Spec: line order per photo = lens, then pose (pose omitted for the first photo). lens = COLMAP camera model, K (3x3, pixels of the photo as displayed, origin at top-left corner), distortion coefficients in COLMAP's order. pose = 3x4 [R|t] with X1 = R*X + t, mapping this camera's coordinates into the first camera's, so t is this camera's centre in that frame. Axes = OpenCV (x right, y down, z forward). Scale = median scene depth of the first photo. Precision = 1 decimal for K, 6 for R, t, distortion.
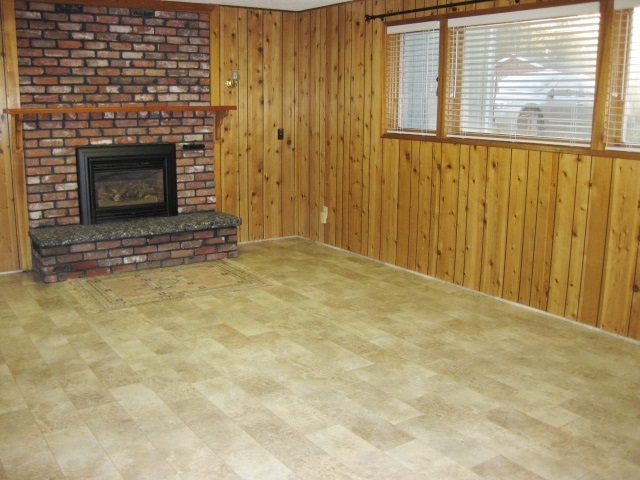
lens RADIAL K [[662.7, 0, 316.7], [0, 662.7, 240.9], [0, 0, 1]] dist [-0.116510, 0.000000]
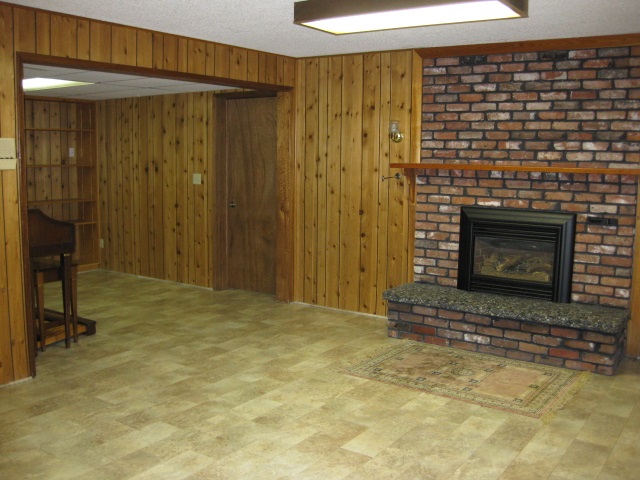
lens RADIAL K [[662.7, 0, 318.9], [0, 662.7, 237.7], [0, 0, 1]] dist [-0.116510, 0.000000]
pose [[0.361471, 0.116583, -0.925066, 0.443447], [-0.198221, 0.979080, 0.045935, -0.103222], [0.911069, 0.166763, 0.377018, 0.465450]]
